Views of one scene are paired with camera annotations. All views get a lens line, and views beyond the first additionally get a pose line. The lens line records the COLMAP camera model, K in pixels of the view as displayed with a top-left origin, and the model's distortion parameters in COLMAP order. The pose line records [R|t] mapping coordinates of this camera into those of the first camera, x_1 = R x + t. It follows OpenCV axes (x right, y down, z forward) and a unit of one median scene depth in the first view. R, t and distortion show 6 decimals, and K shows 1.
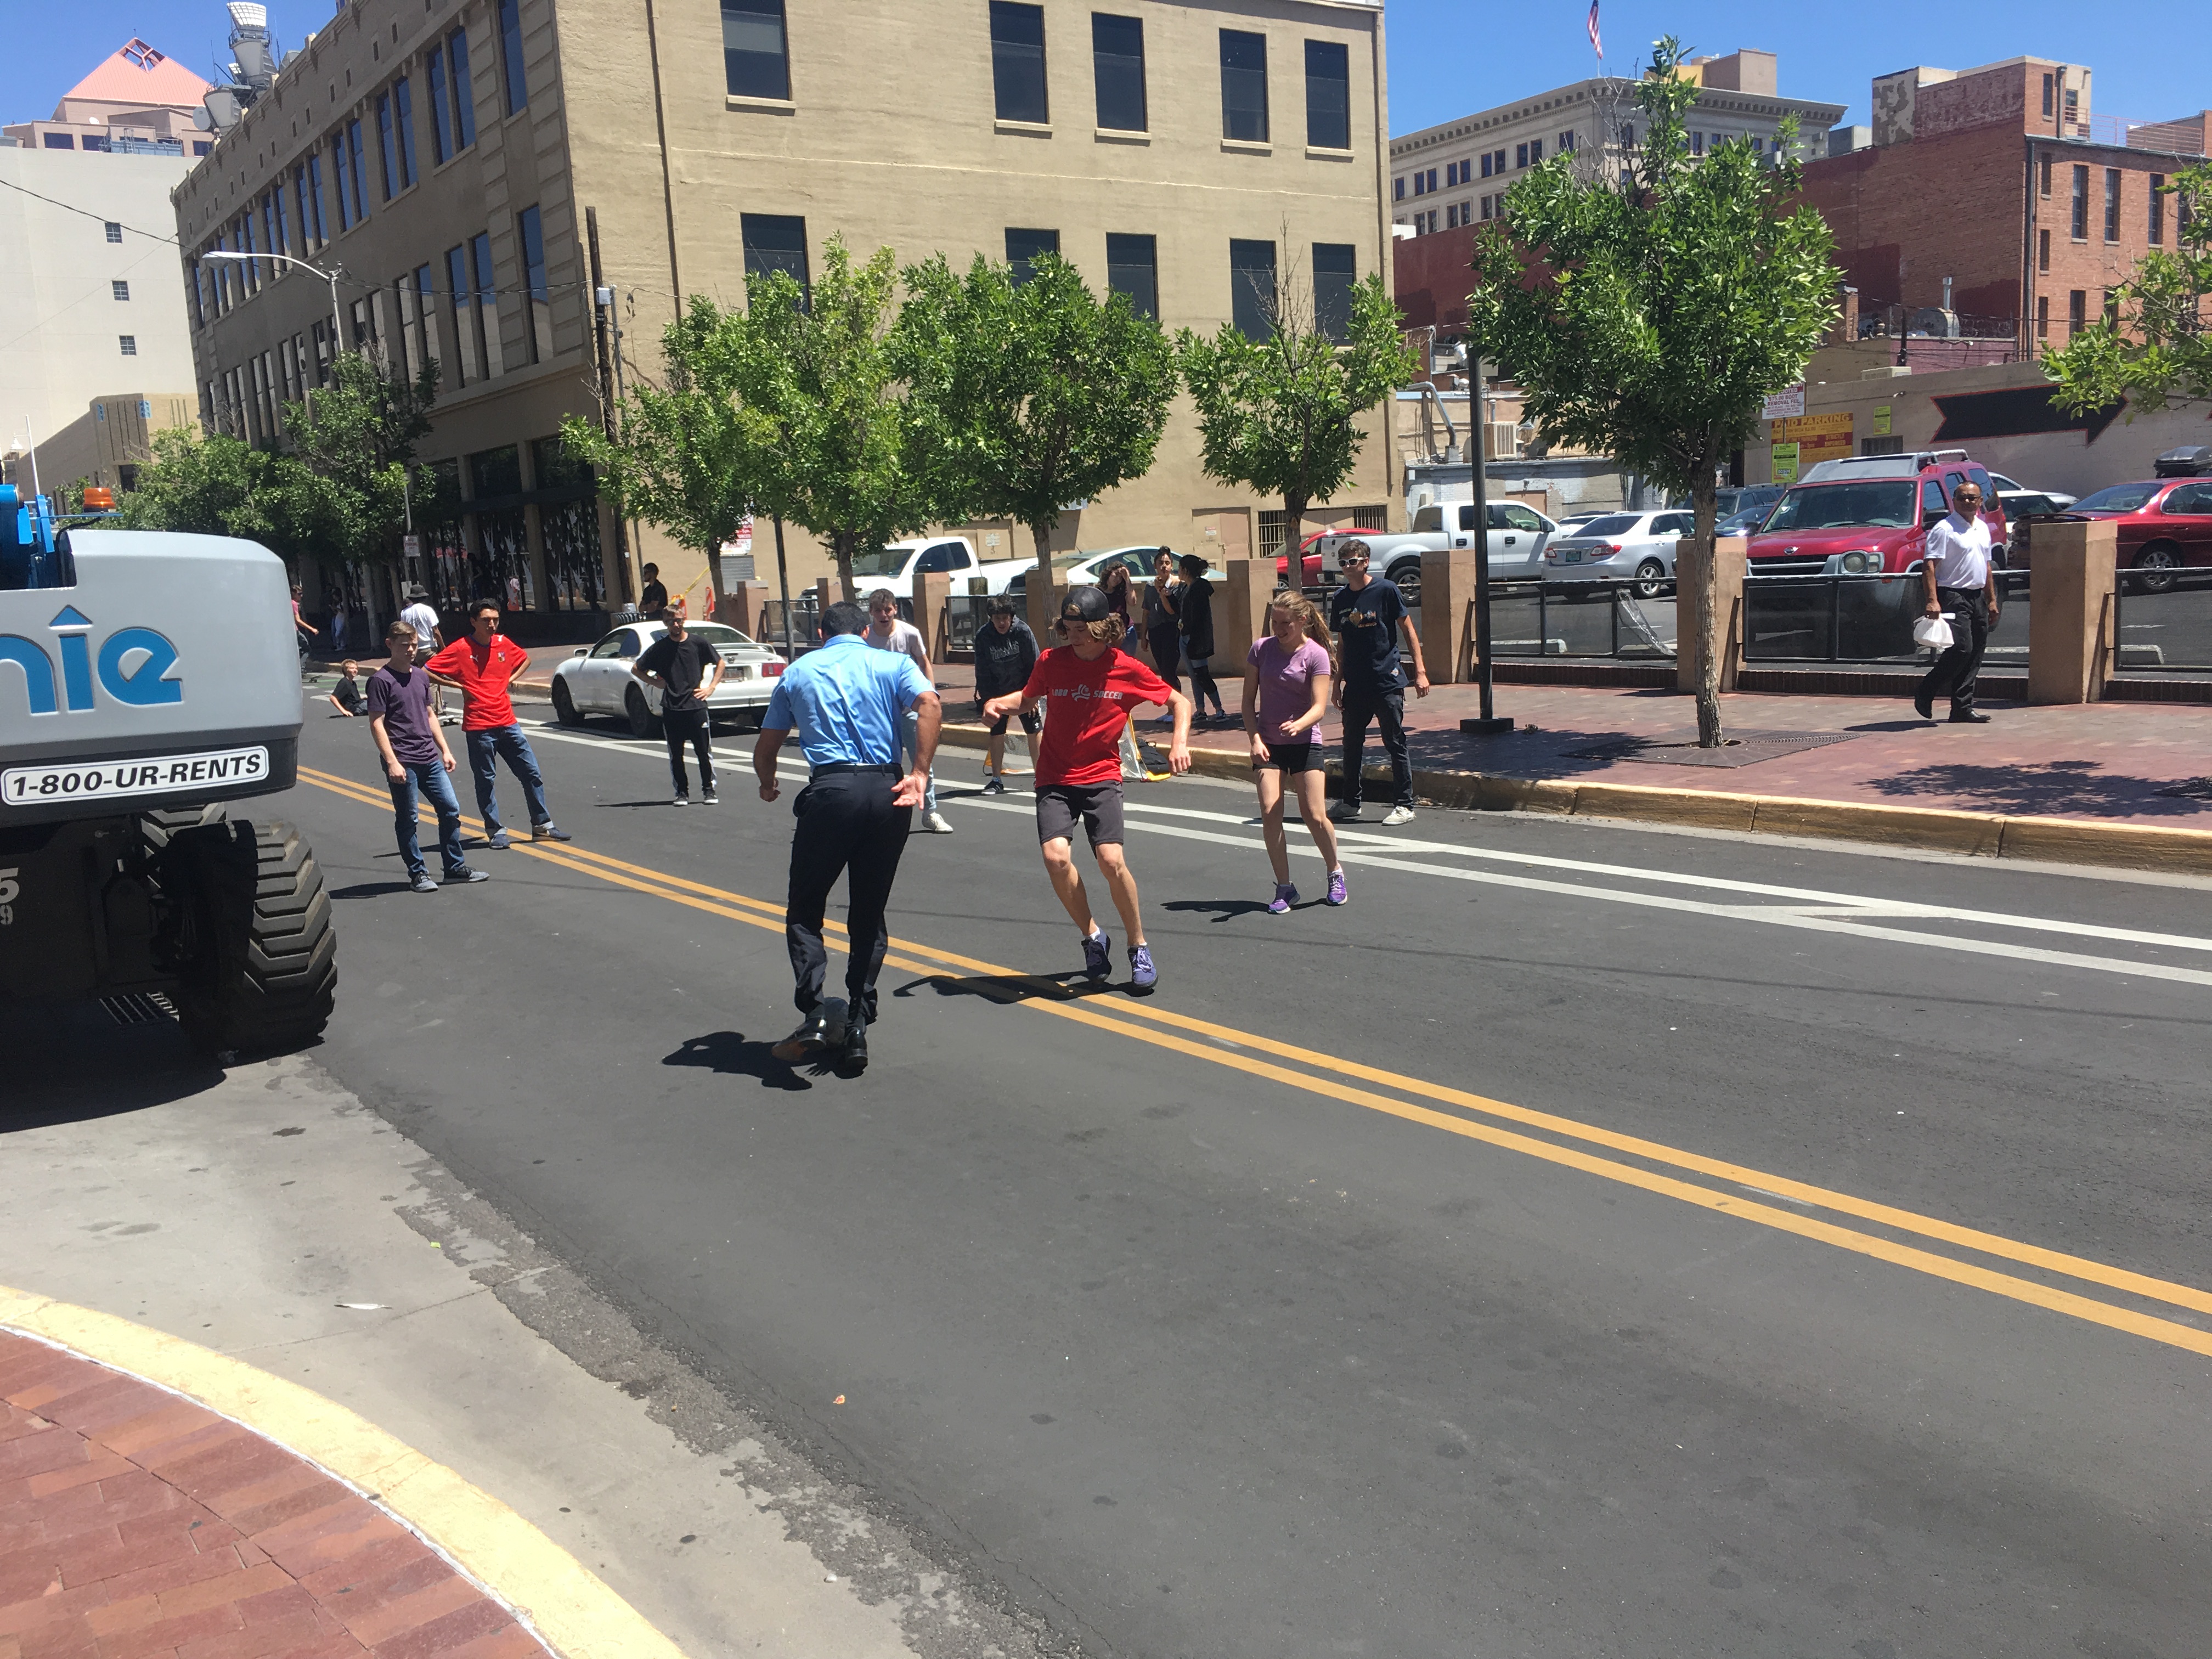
lens RADIAL K [[1833.4, 0, 1106.0], [0, 1833.4, 829.5], [0, 0, 1]] dist [0.032922, -0.004280]
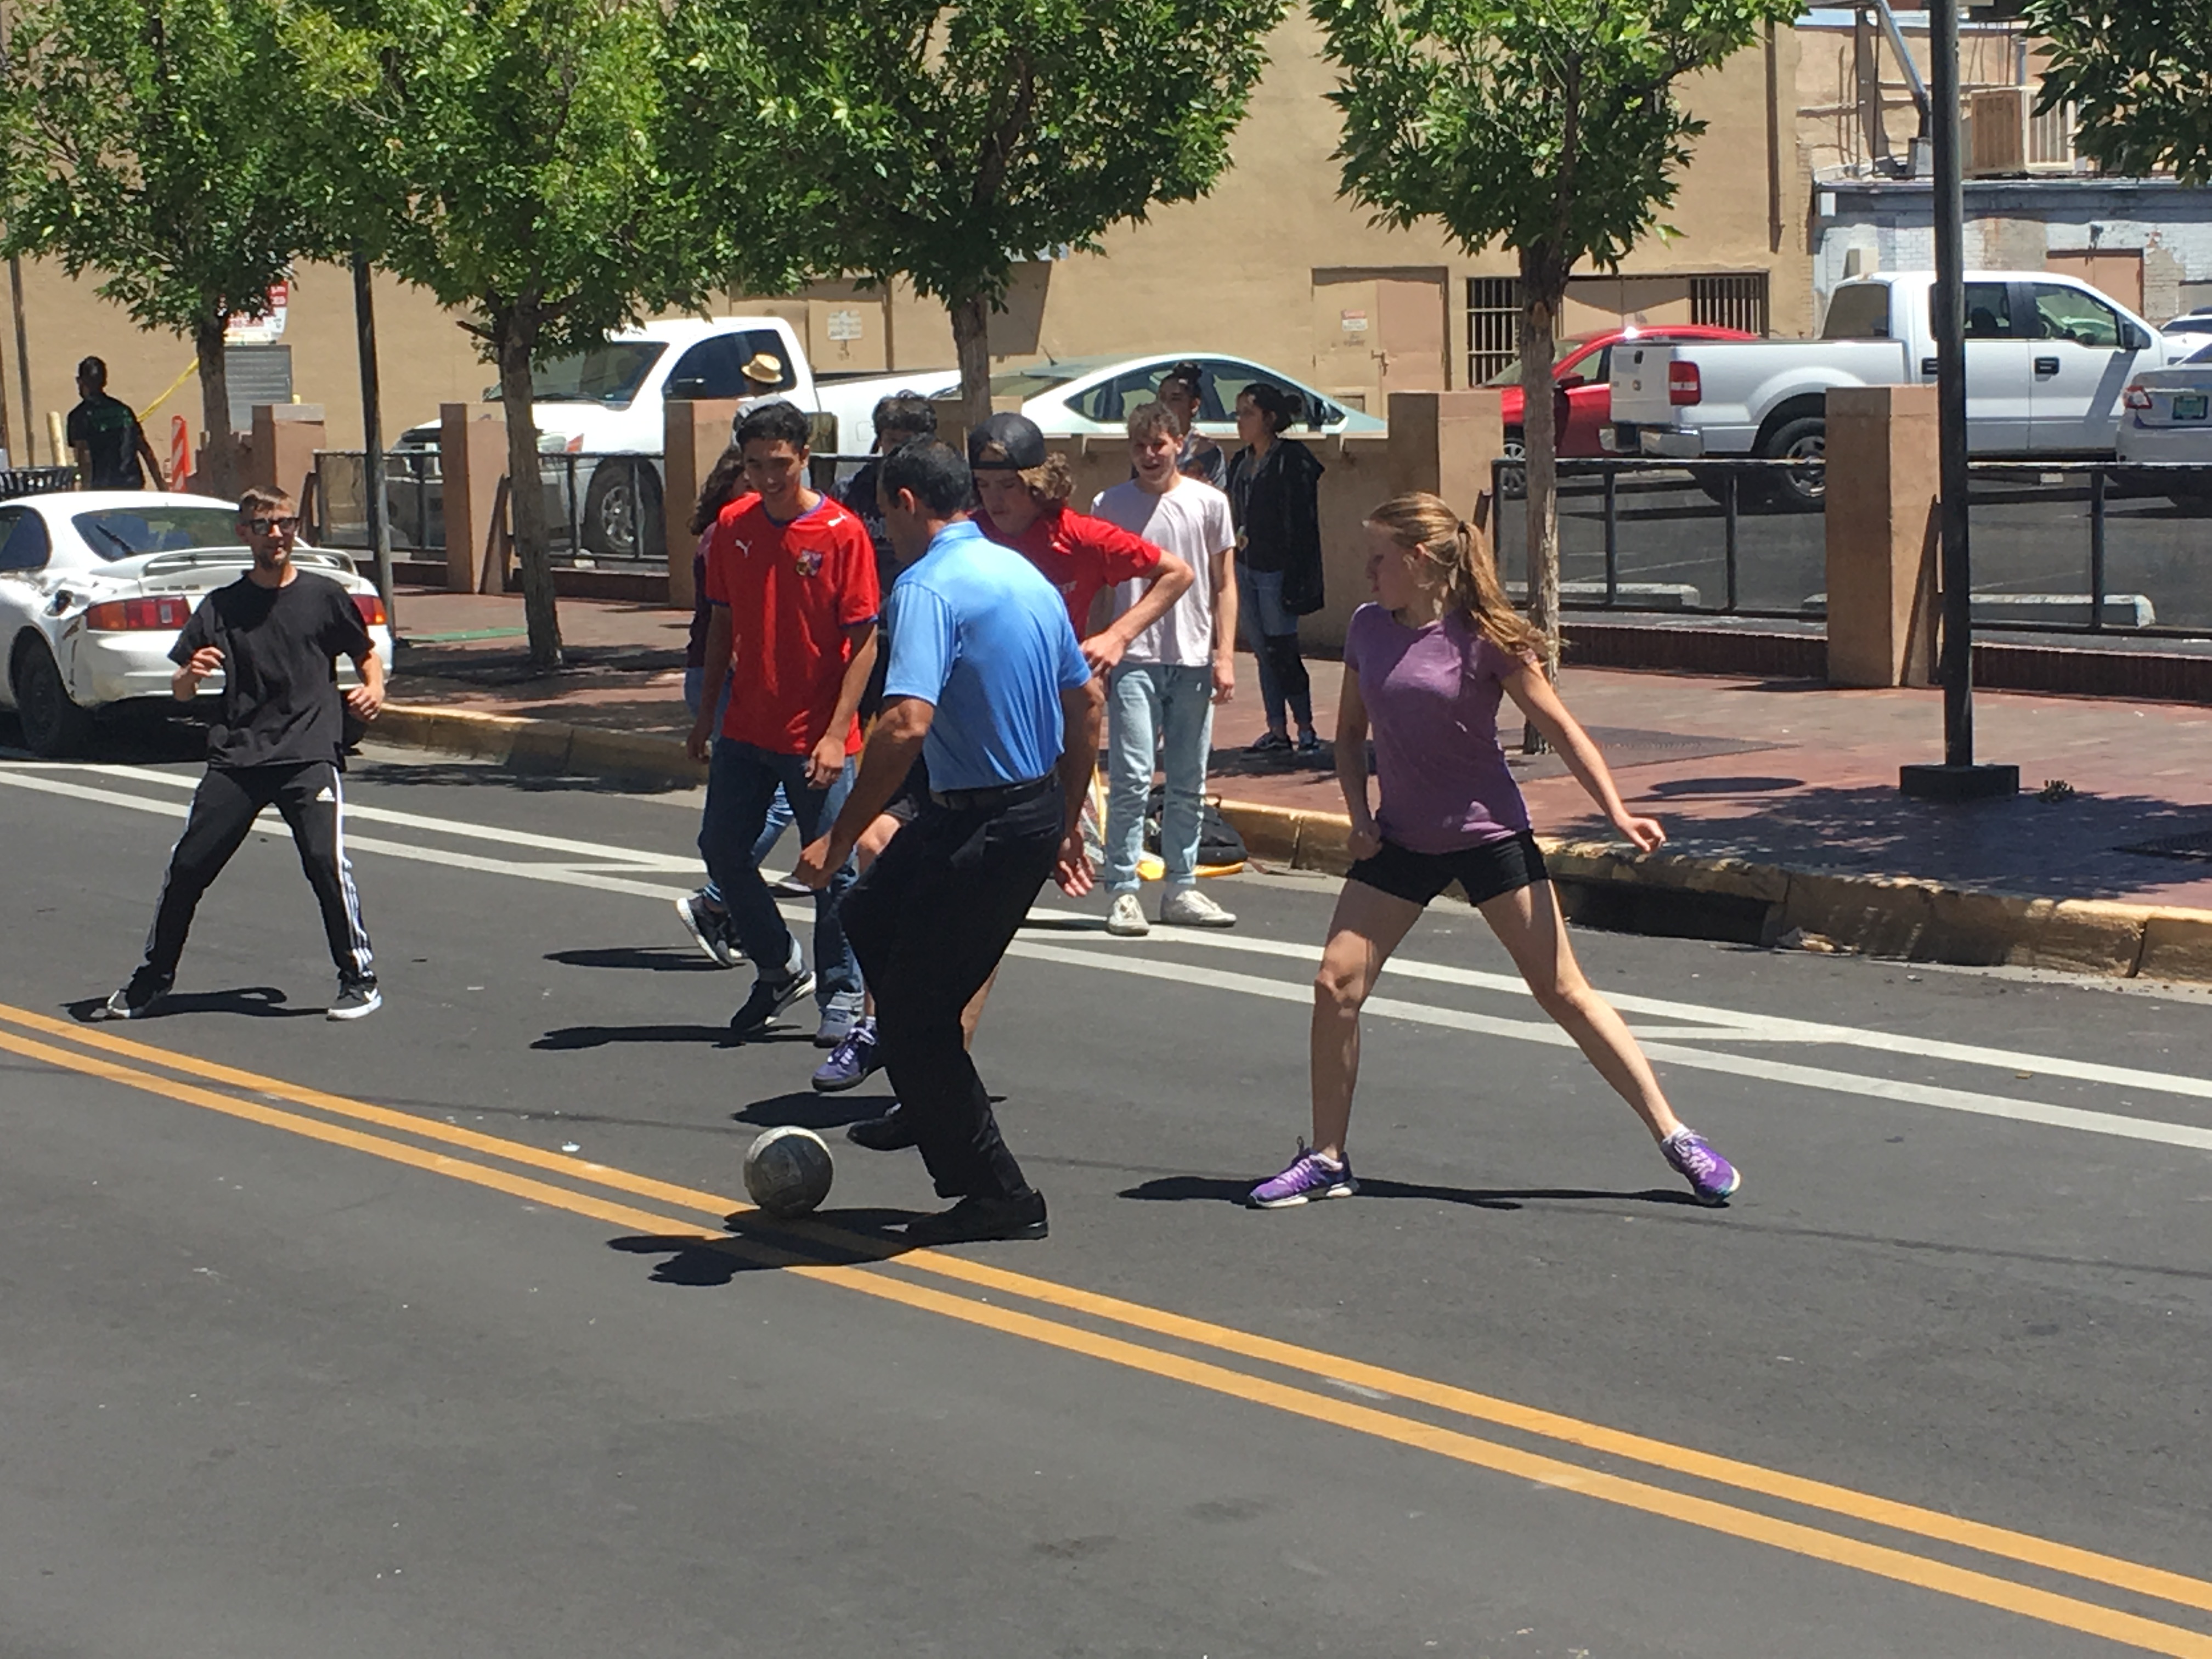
lens RADIAL K [[4634.8, 0, 1056.9], [0, 4634.8, 828.1], [0, 0, 1]] dist [0.025897, 0.147201]
pose [[0.999442, 0.032389, -0.008102, -0.001080], [-0.032749, 0.998253, -0.049185, 0.015282], [0.006495, 0.049423, 0.998757, -0.108875]]
